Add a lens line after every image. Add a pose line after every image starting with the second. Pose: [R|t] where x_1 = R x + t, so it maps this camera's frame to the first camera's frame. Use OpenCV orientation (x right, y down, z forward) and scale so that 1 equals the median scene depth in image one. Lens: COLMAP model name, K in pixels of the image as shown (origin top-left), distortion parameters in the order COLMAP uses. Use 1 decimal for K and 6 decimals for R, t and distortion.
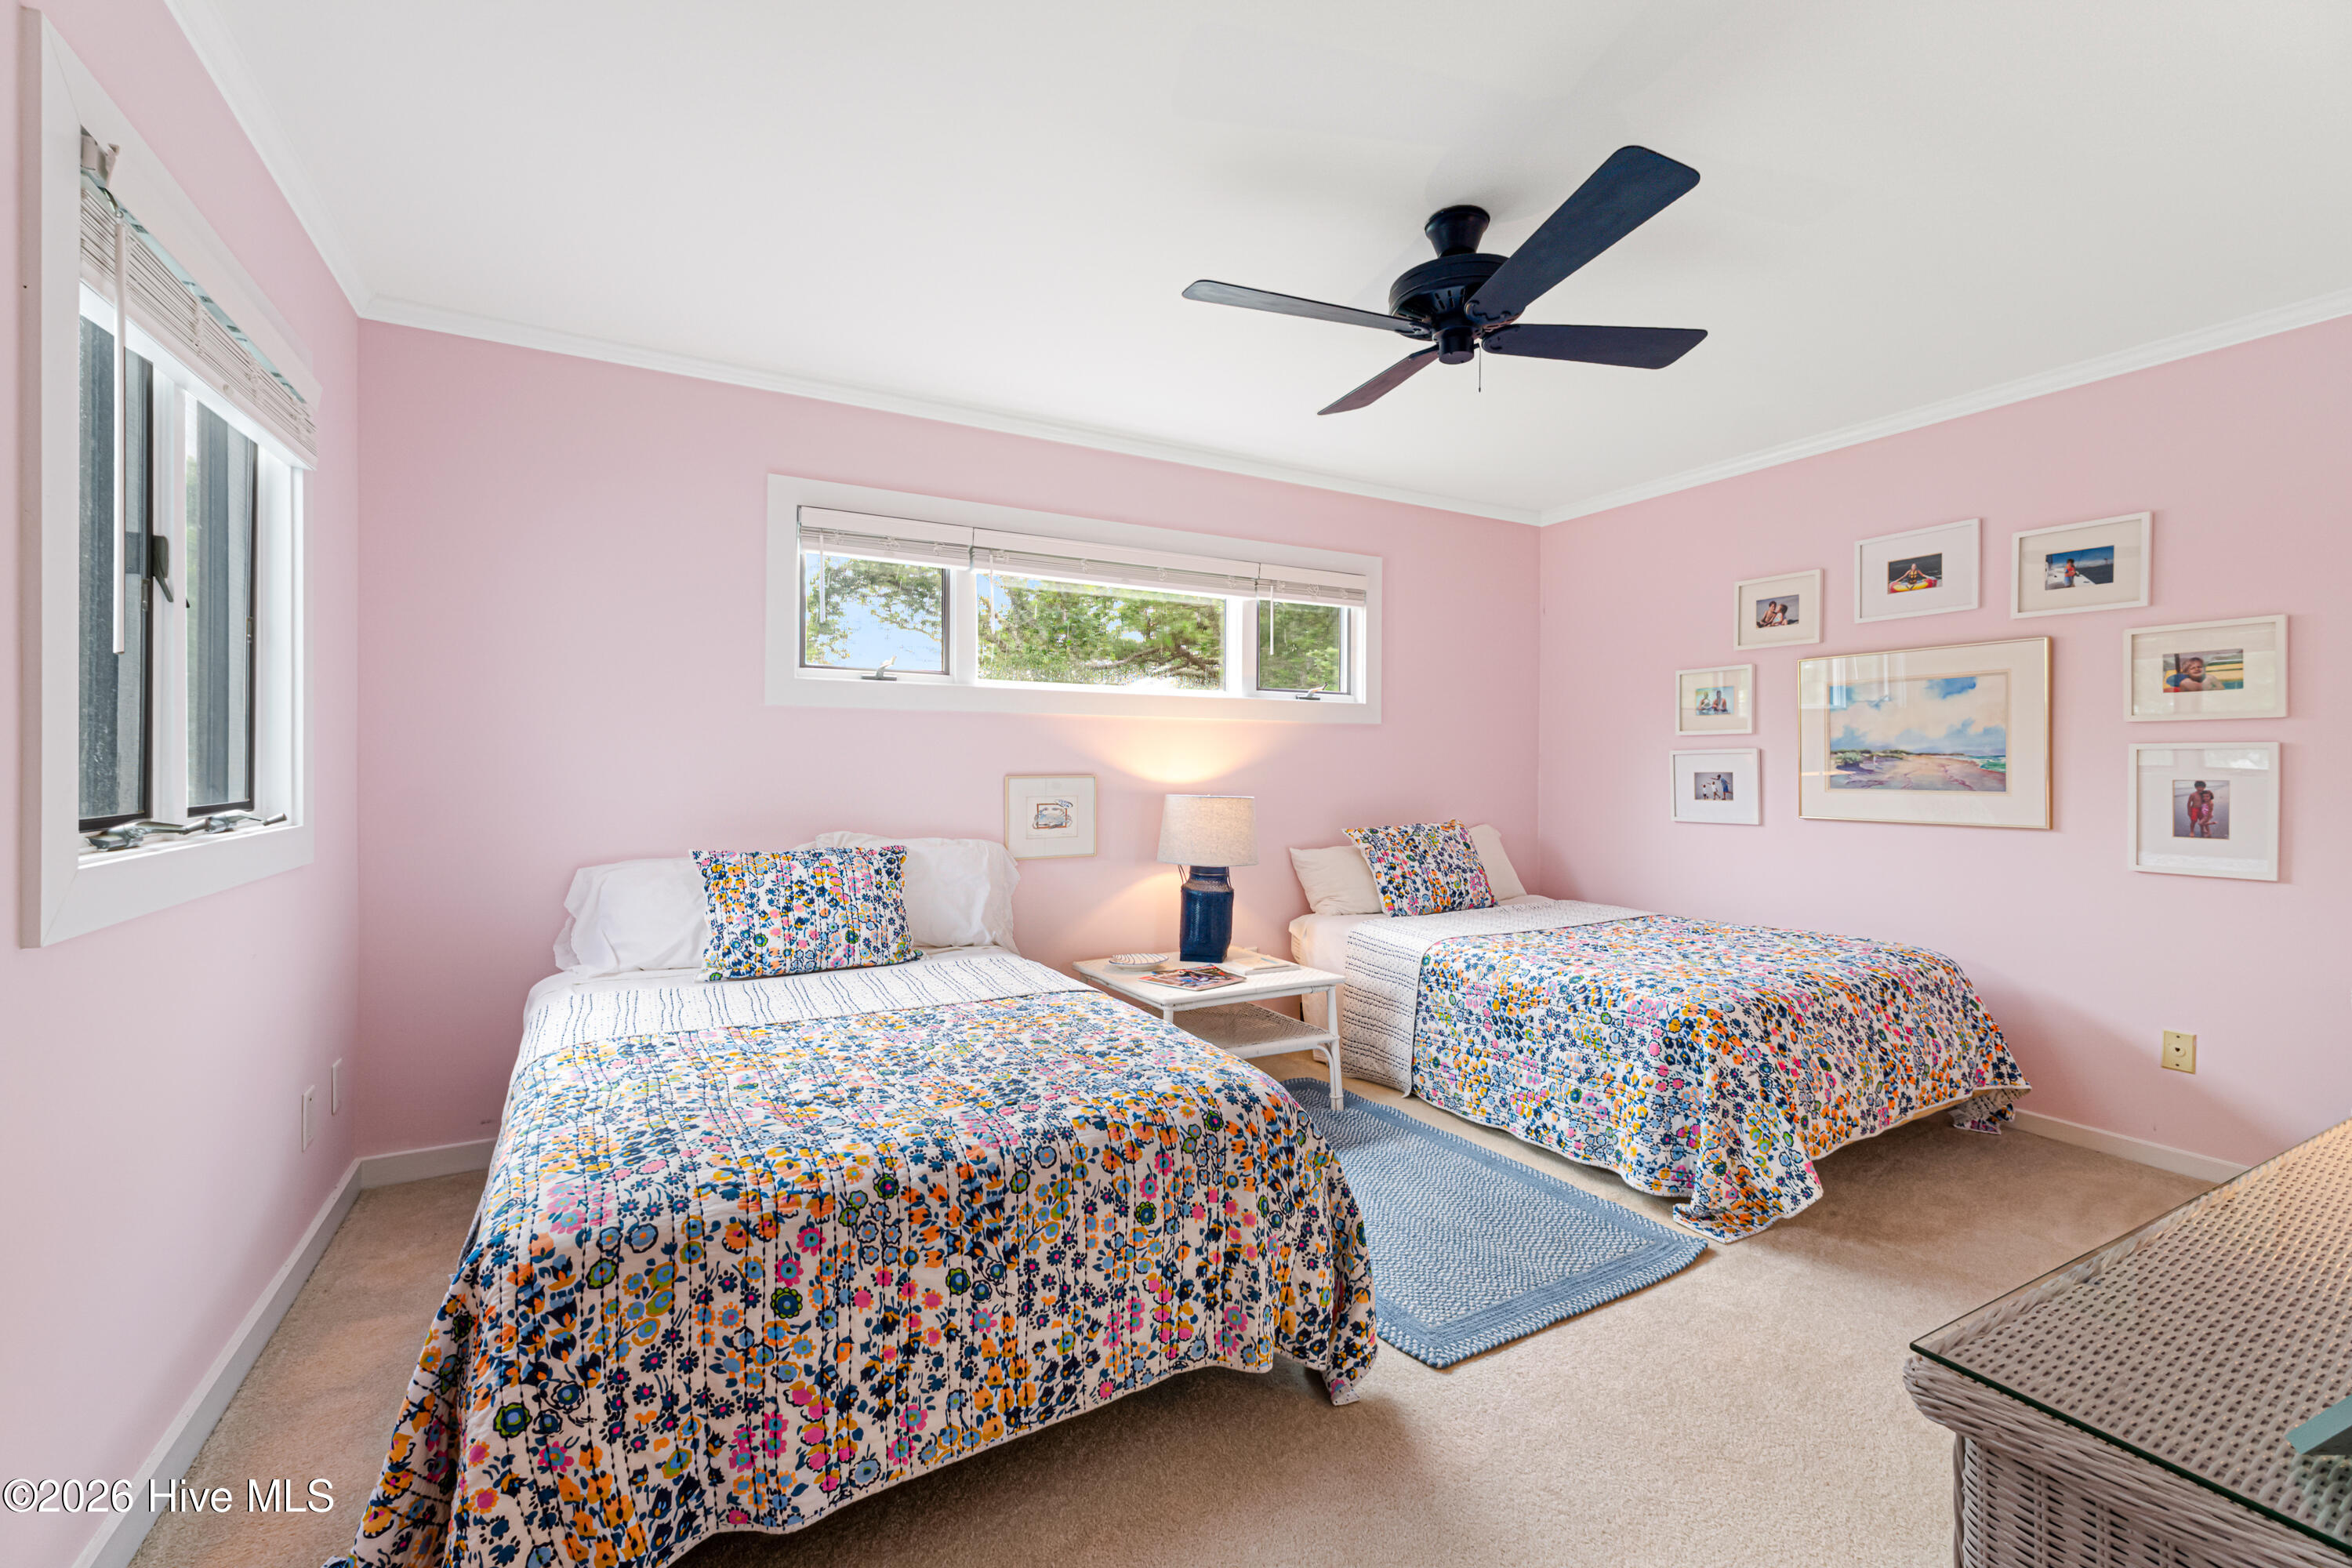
lens RADIAL K [[992.4, 0, 1176.0], [0, 992.4, 784.0], [0, 0, 1]] dist [0.001060, 0.000377]
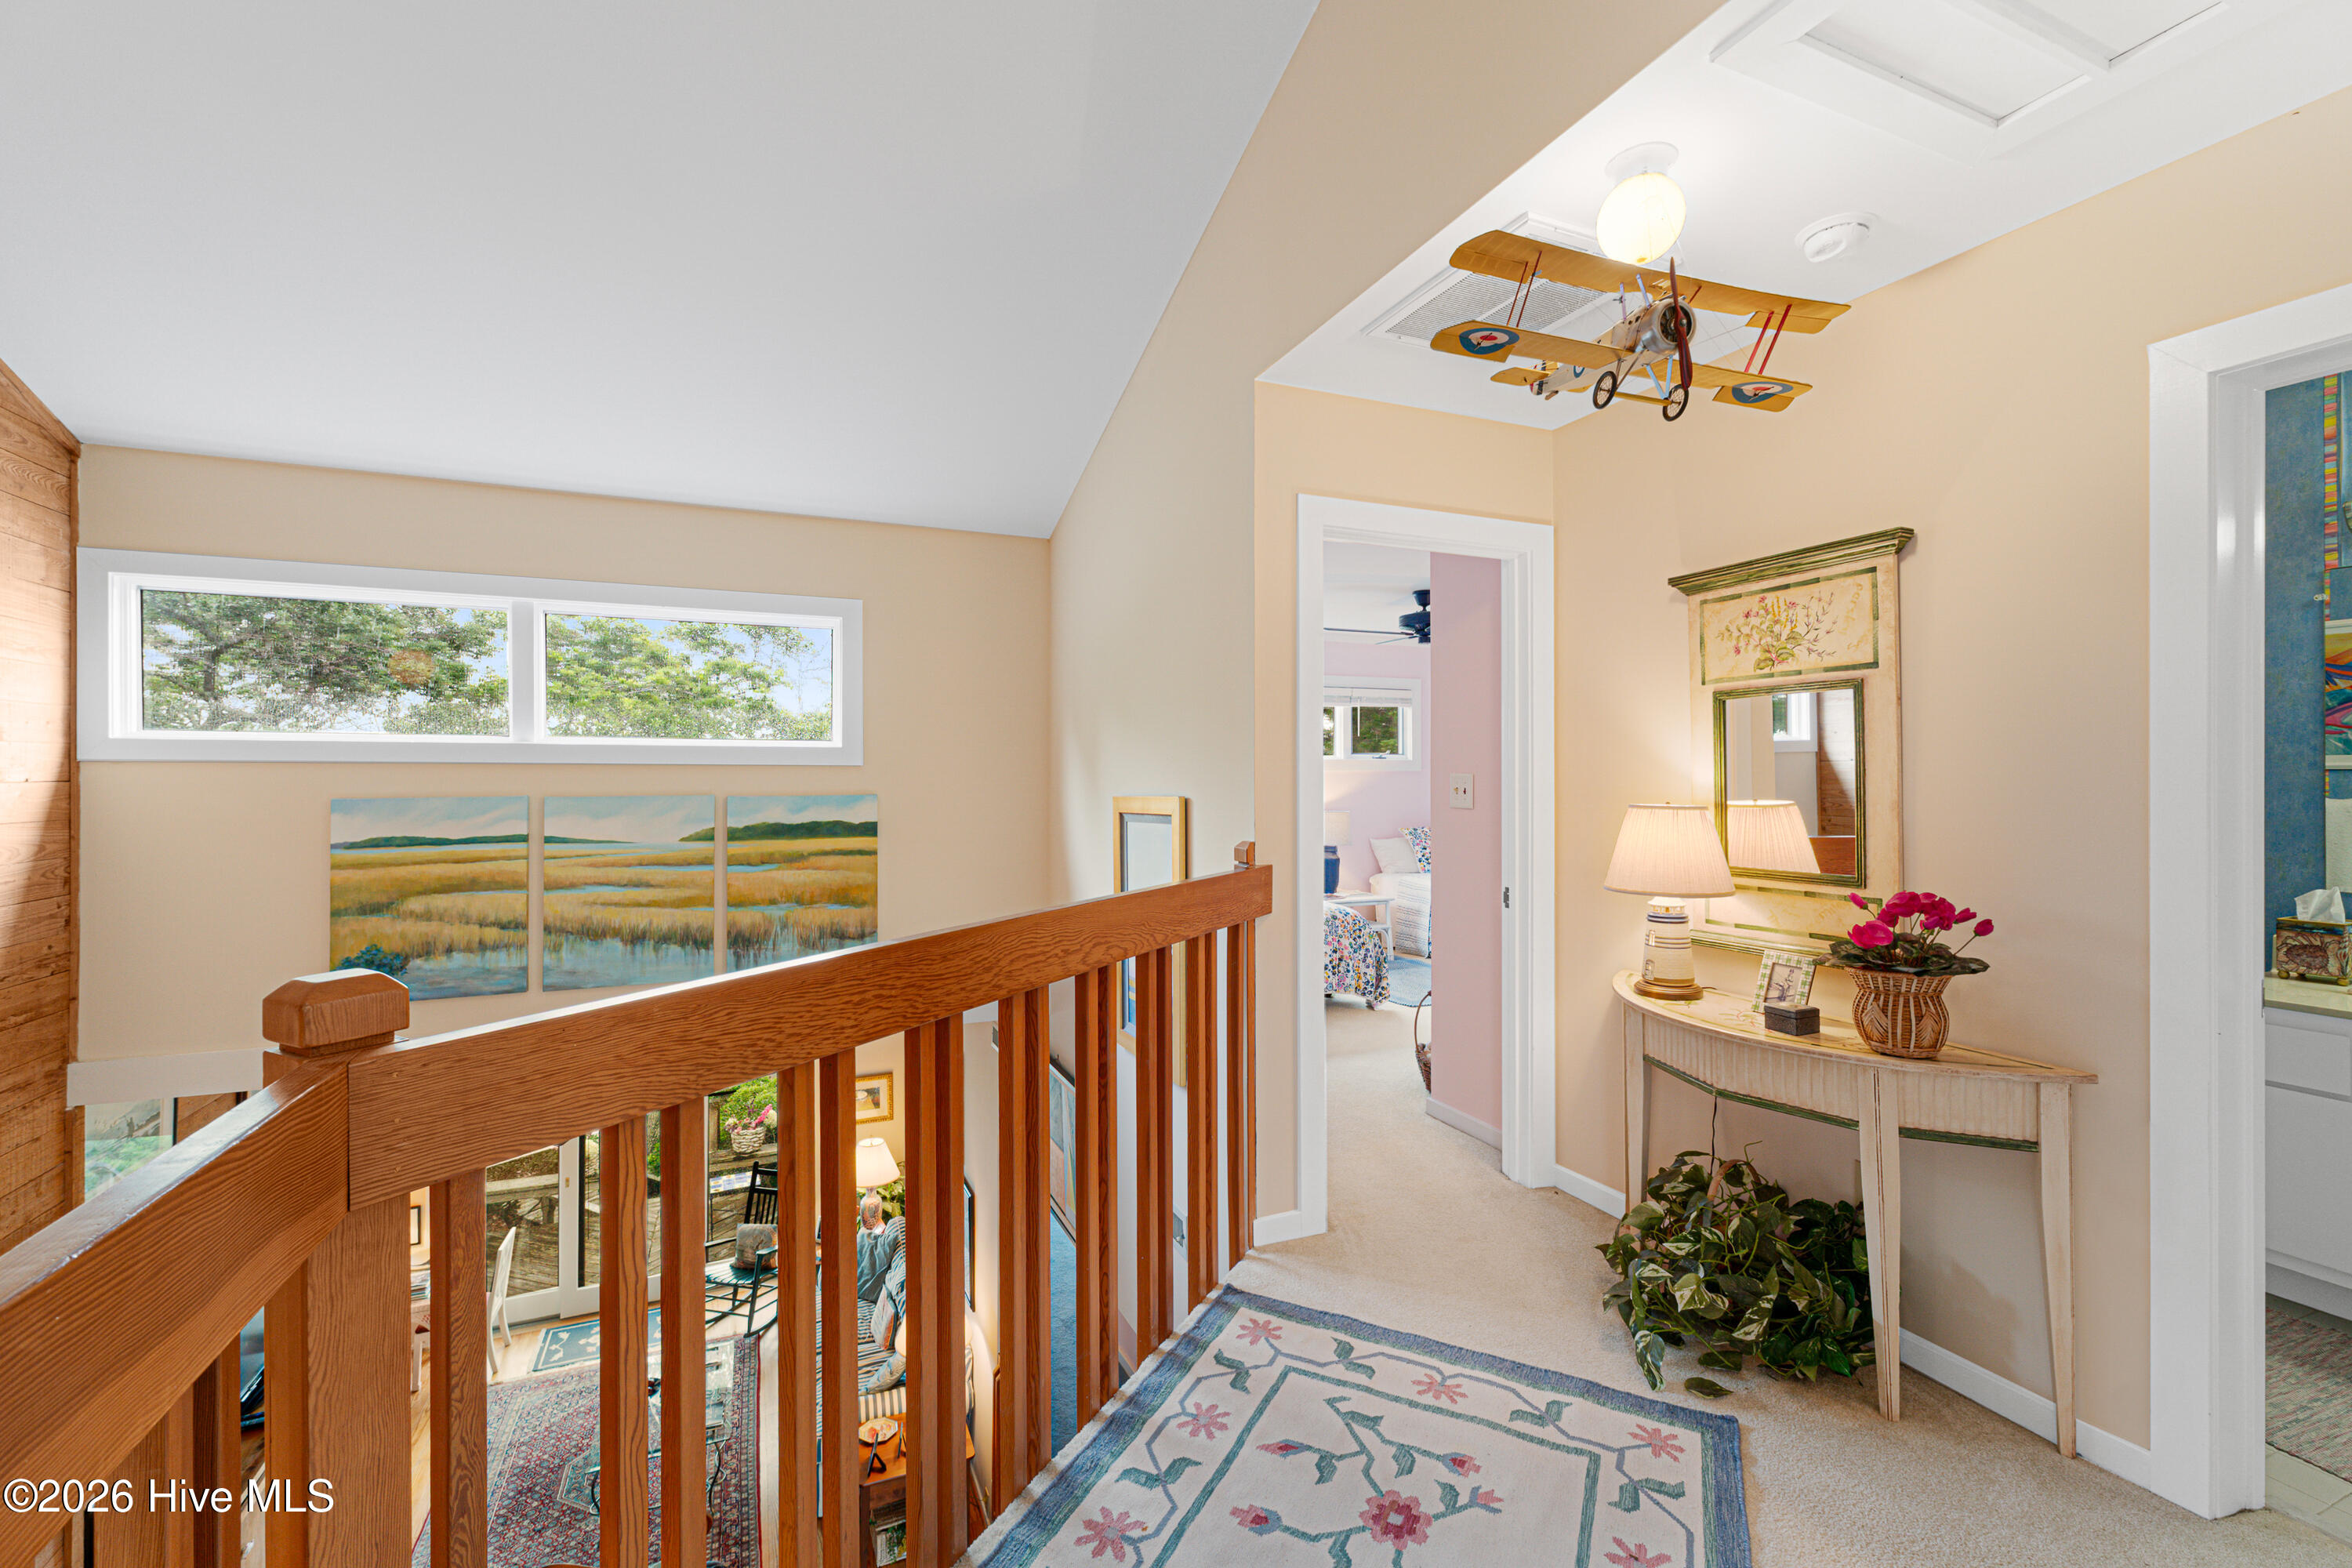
lens RADIAL K [[992.4, 0, 1176.0], [0, 992.4, 784.0], [0, 0, 1]] dist [0.001060, 0.000377]
pose [[0.994706, -0.002208, -0.102740, -0.069158], [0.000610, 0.999878, -0.015582, -0.011623], [0.102761, 0.015437, 0.994586, -1.091831]]
